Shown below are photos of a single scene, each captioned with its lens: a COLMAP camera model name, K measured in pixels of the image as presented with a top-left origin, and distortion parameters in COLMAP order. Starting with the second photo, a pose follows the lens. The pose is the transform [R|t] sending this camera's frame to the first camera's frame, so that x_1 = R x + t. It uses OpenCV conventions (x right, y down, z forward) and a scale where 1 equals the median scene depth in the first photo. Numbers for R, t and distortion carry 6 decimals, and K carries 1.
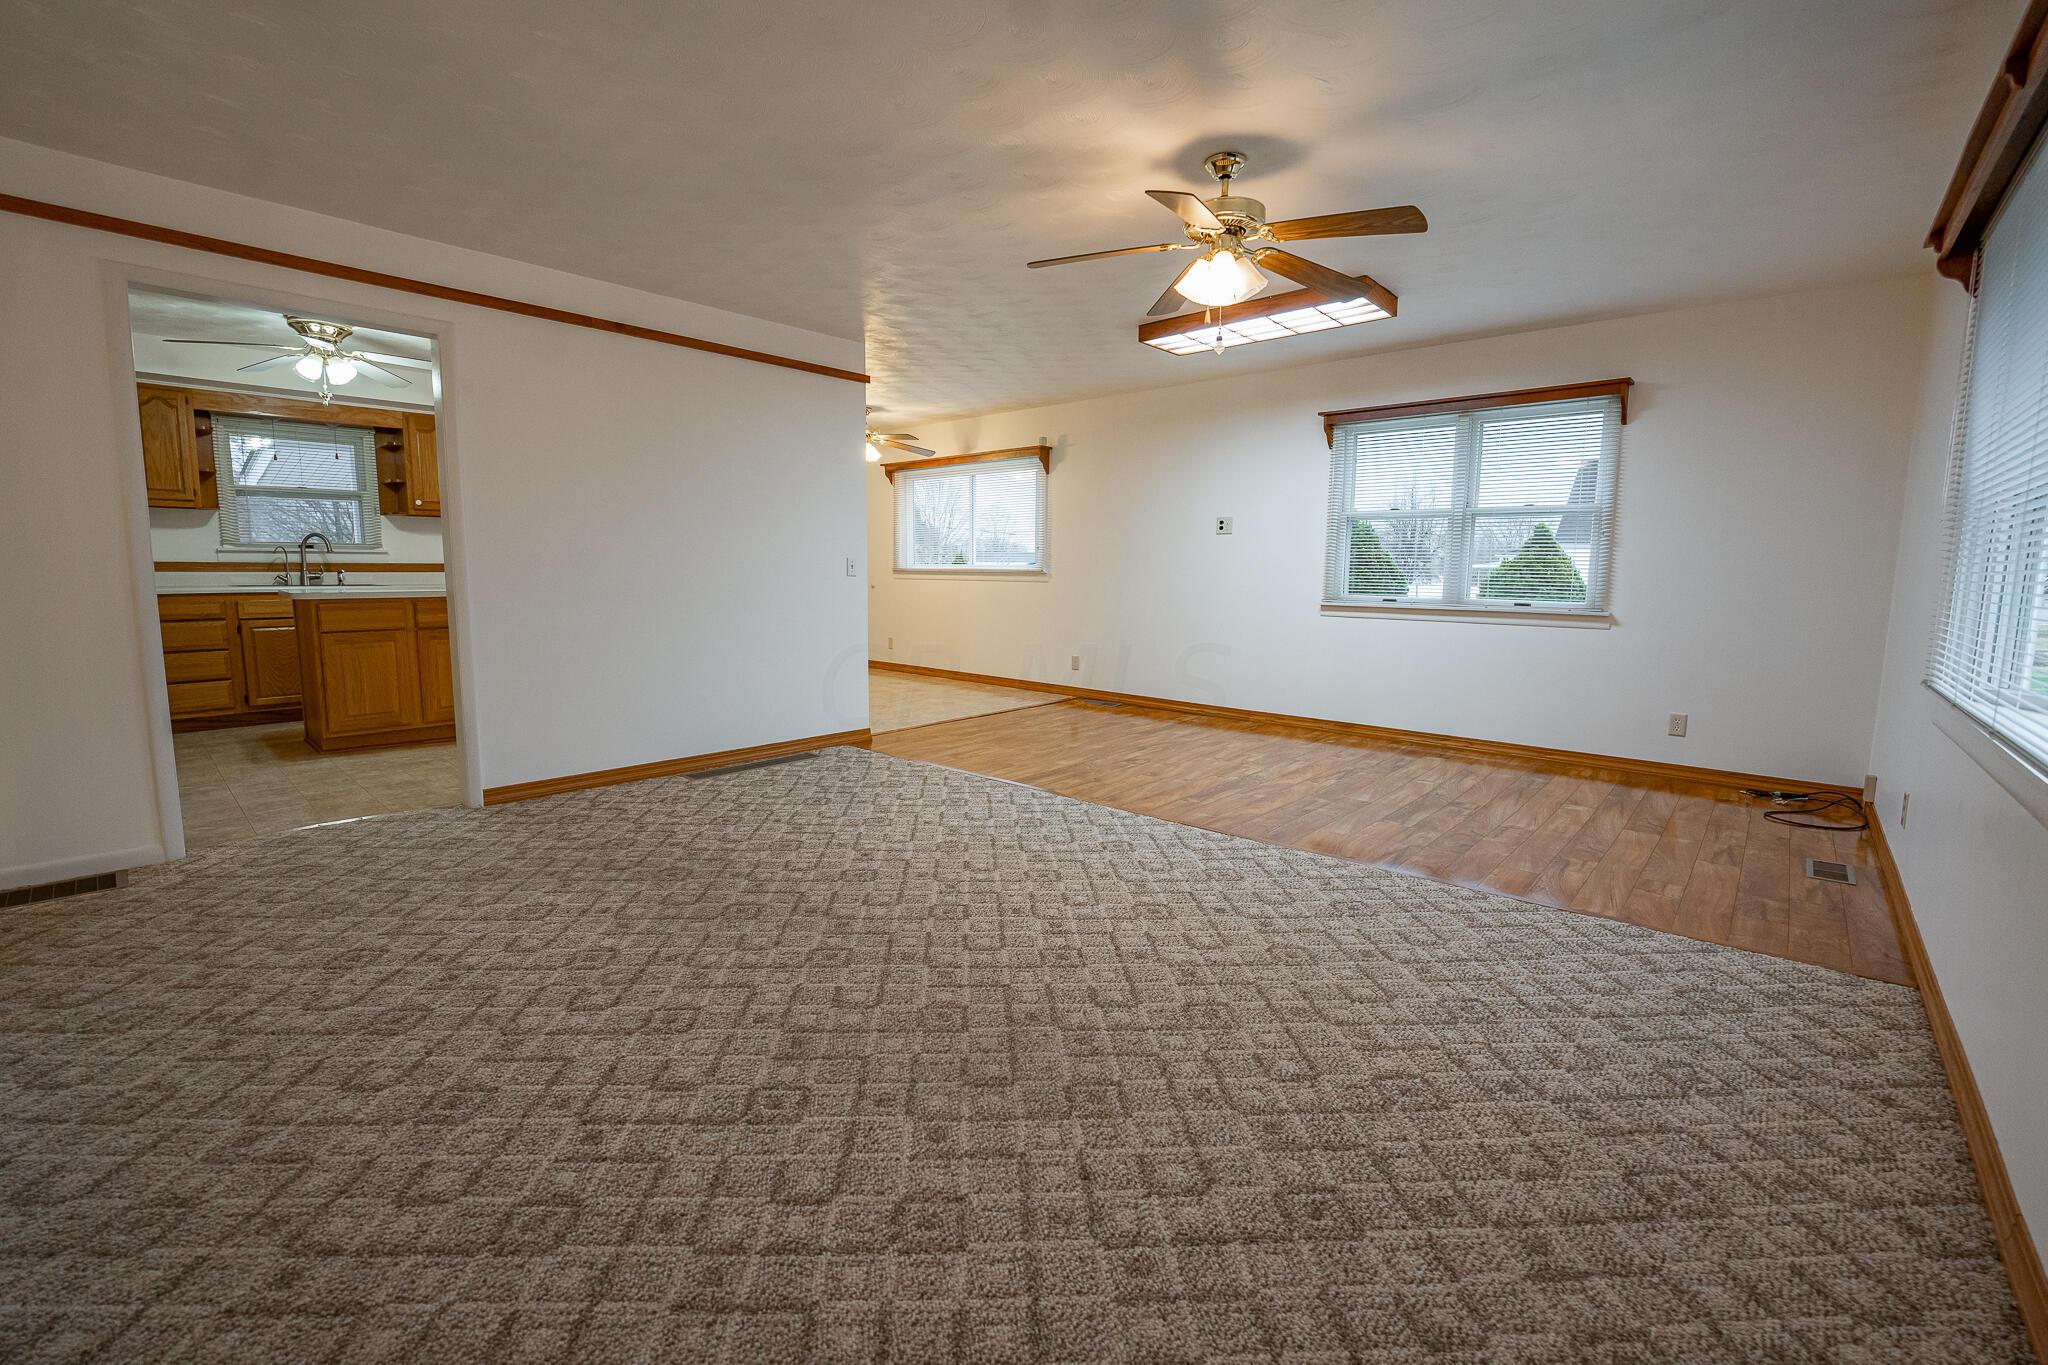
lens RADIAL K [[855.3, 0, 1010.5], [0, 855.3, 673.1], [0, 0, 1]] dist [-0.025605, 0.003620]
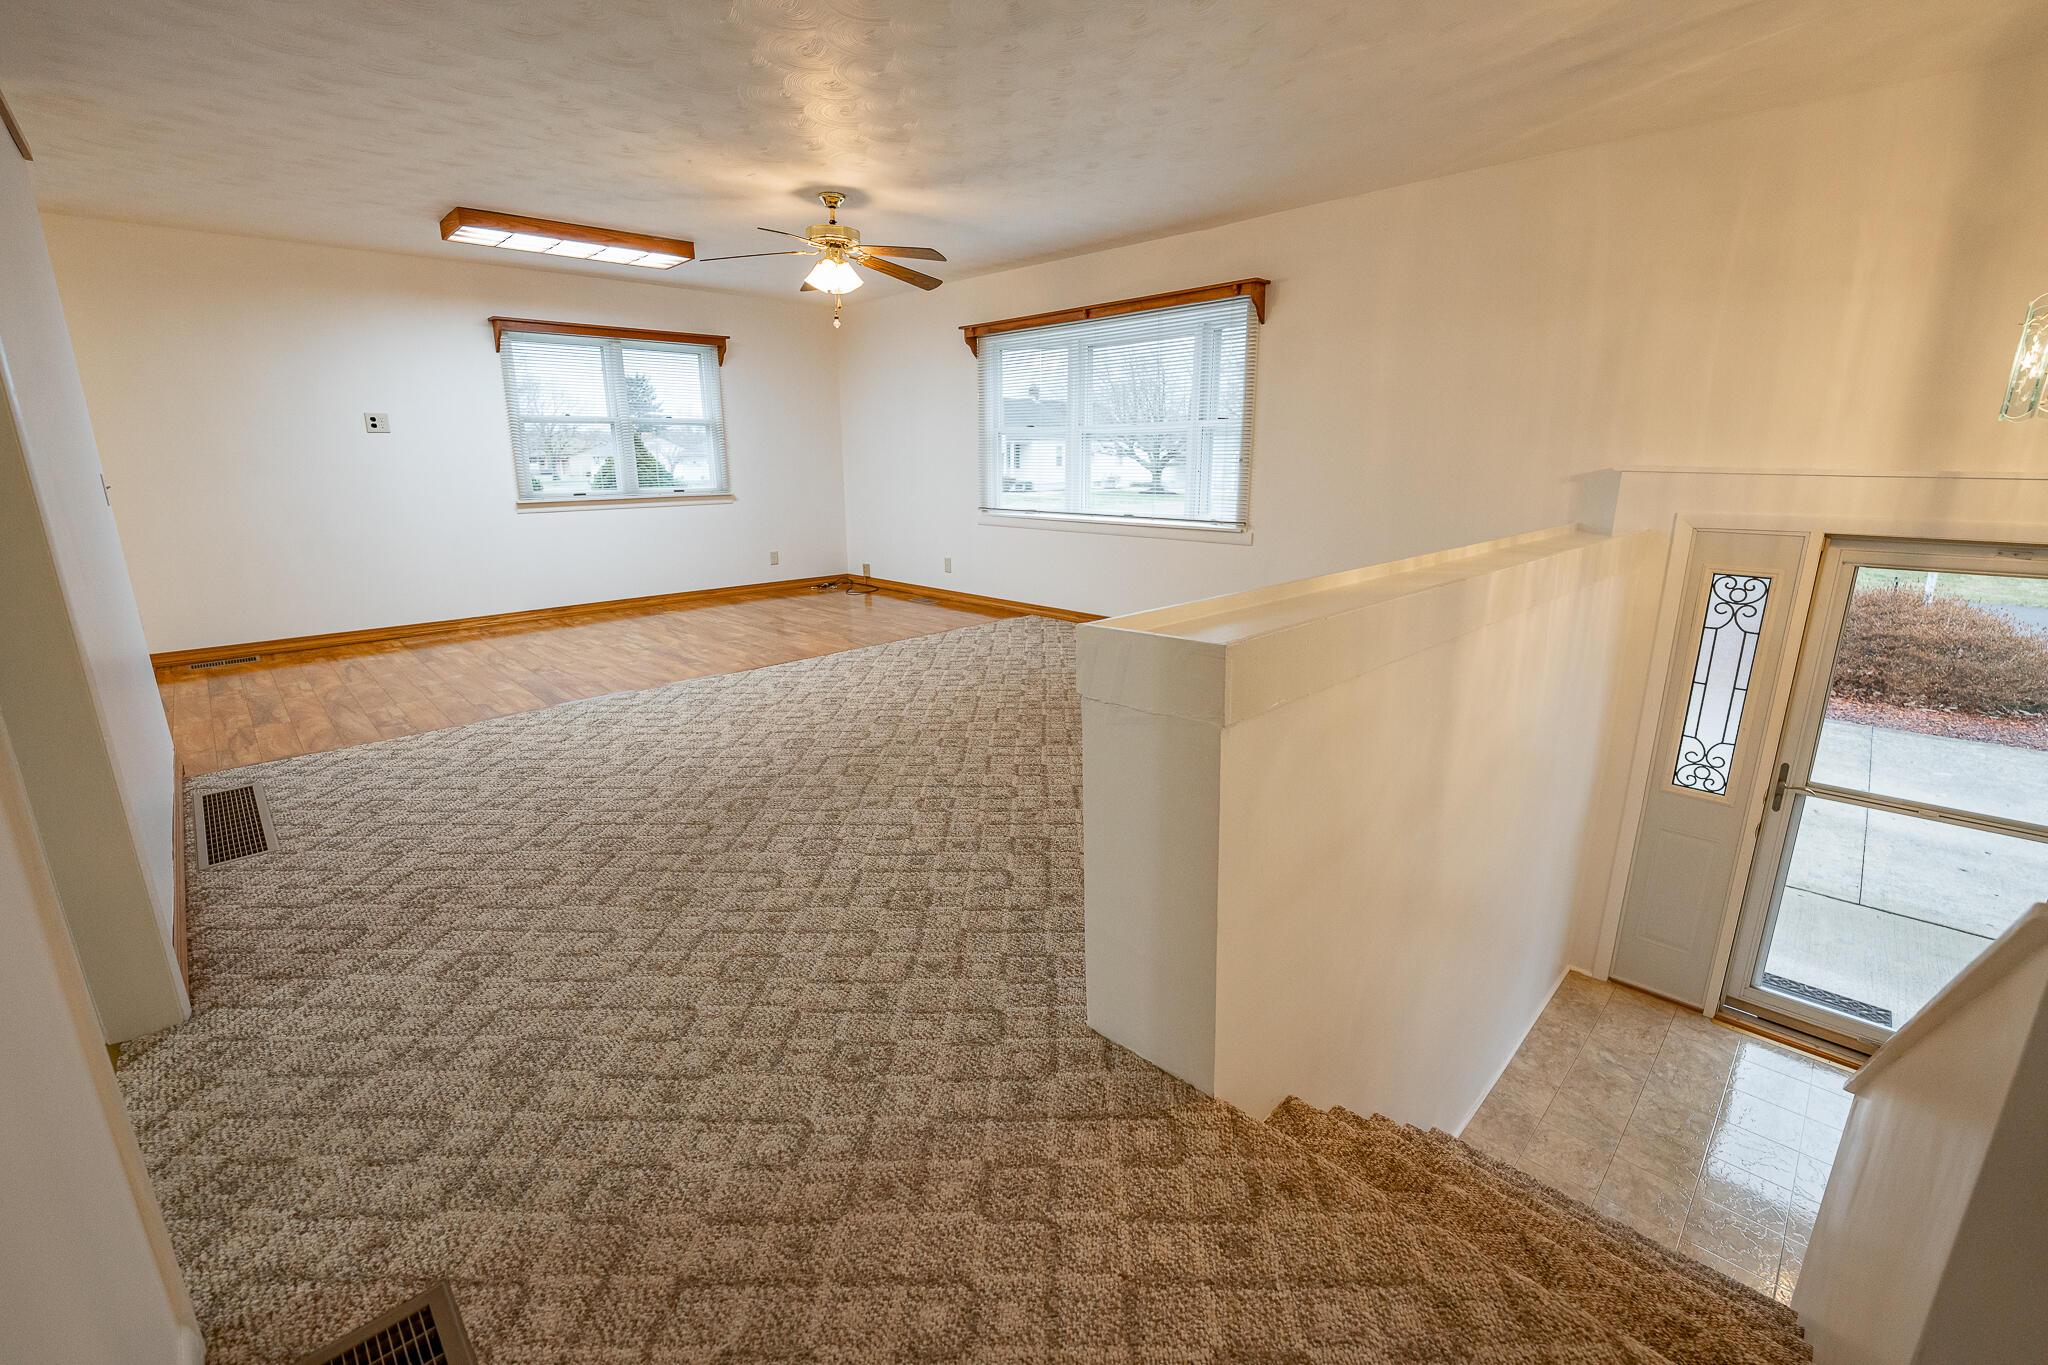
lens RADIAL K [[853.0, 0, 1031.0], [0, 853.0, 674.3], [0, 0, 1]] dist [-0.029948, 0.004608]
pose [[0.045716, -0.258357, 0.964967, -1.119347], [0.124545, 0.959914, 0.251104, -0.098591], [-0.991160, 0.108702, 0.076060, 0.504555]]
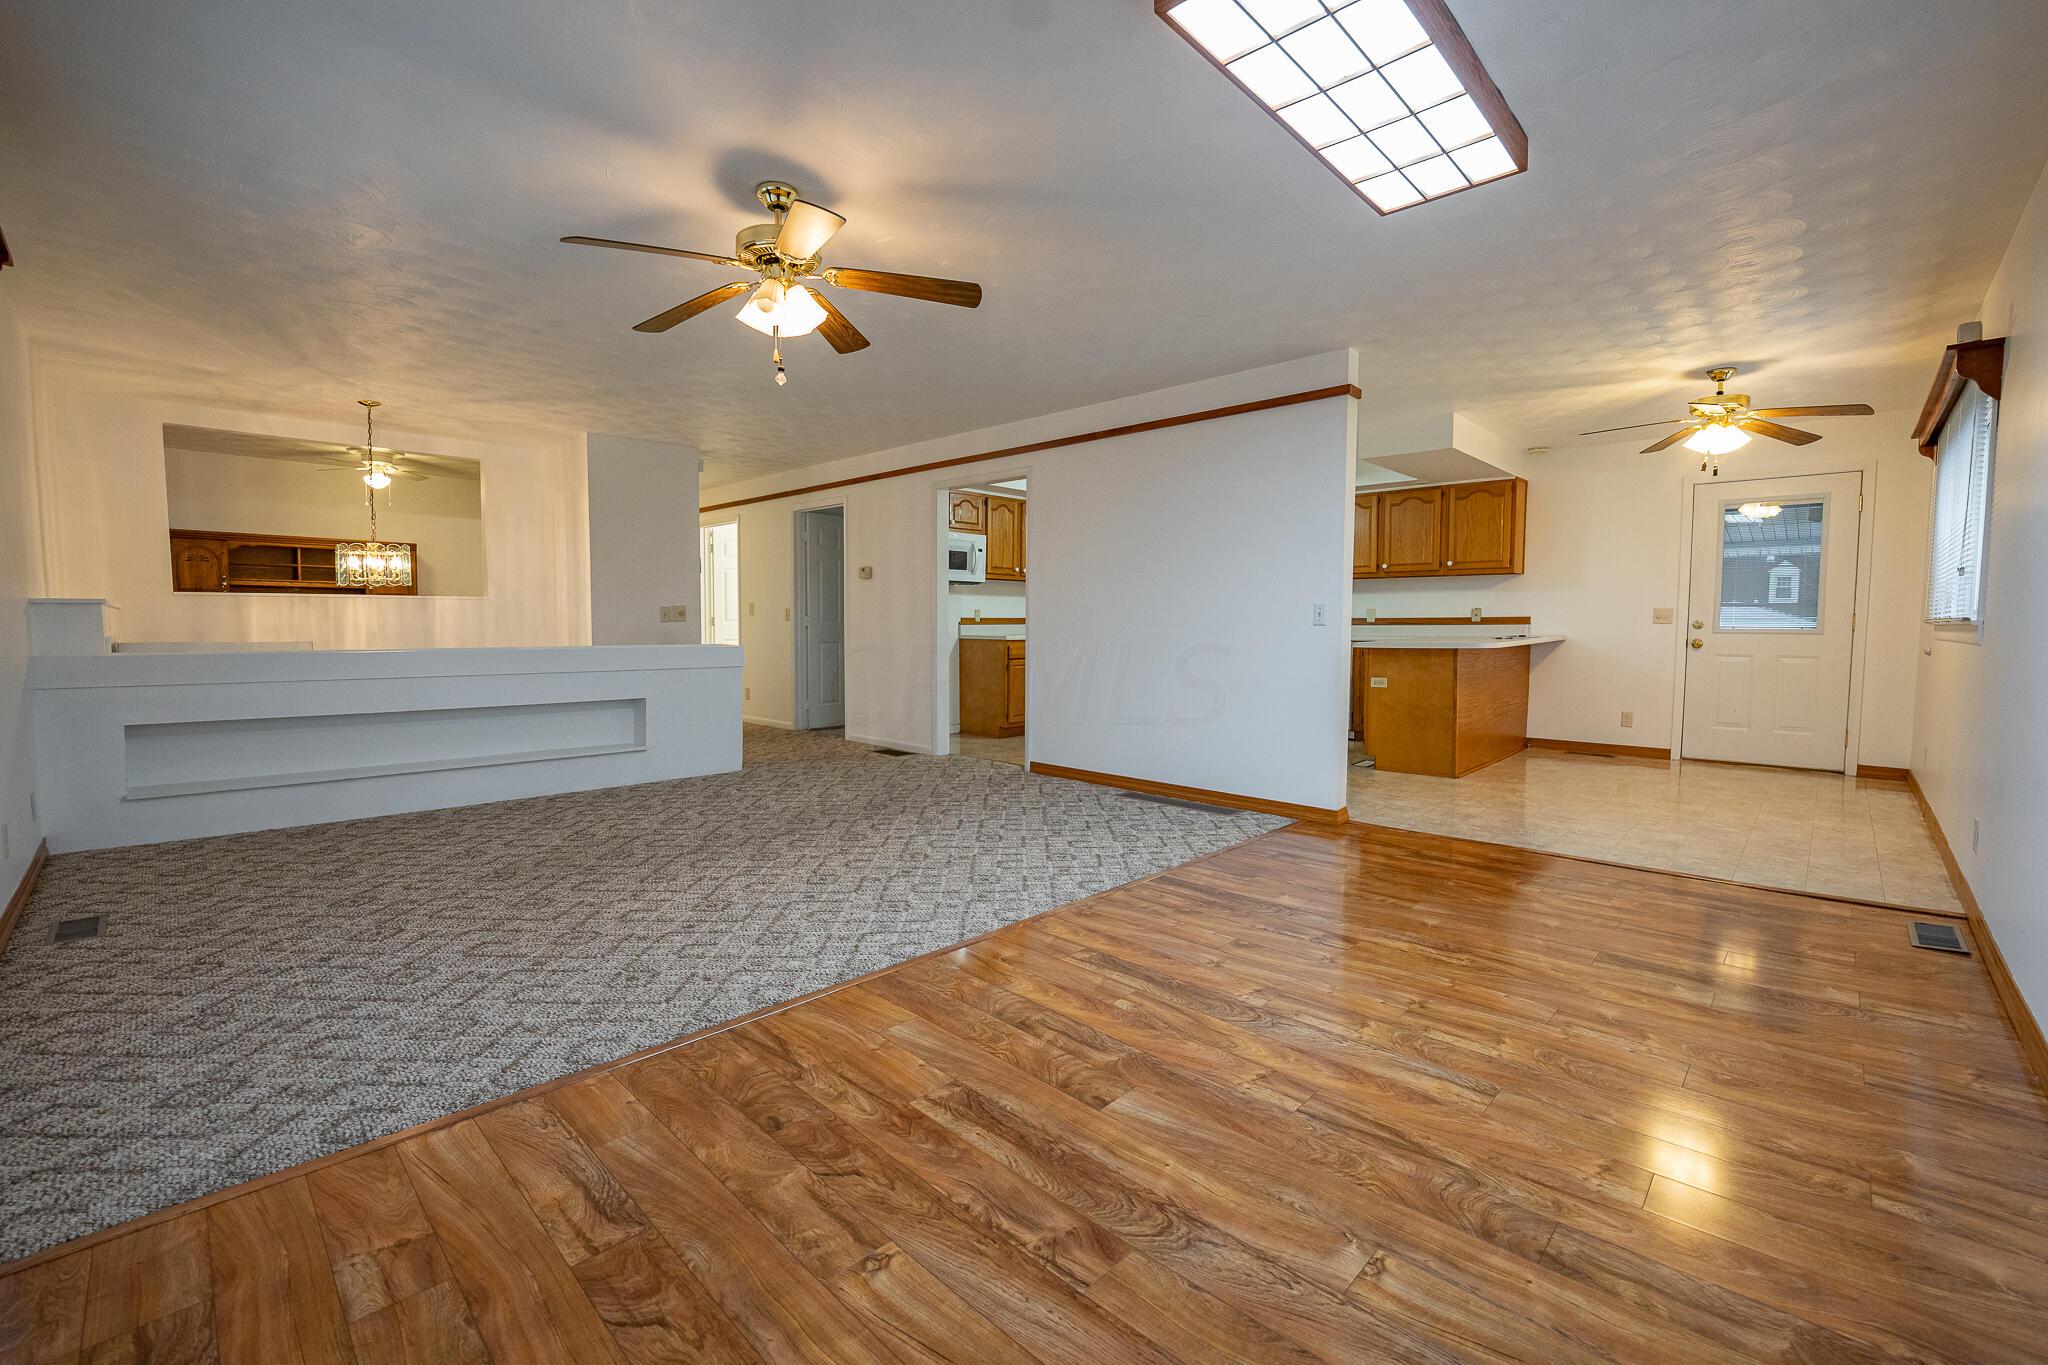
lens RADIAL K [[855.3, 0, 1034.4], [0, 855.3, 676.2], [0, 0, 1]] dist [-0.025605, 0.003620]
pose [[-0.017784, 0.054902, -0.998333, 1.014662], [-0.125214, 0.990508, 0.056702, -0.114982], [0.991970, 0.126014, -0.010741, 1.107811]]
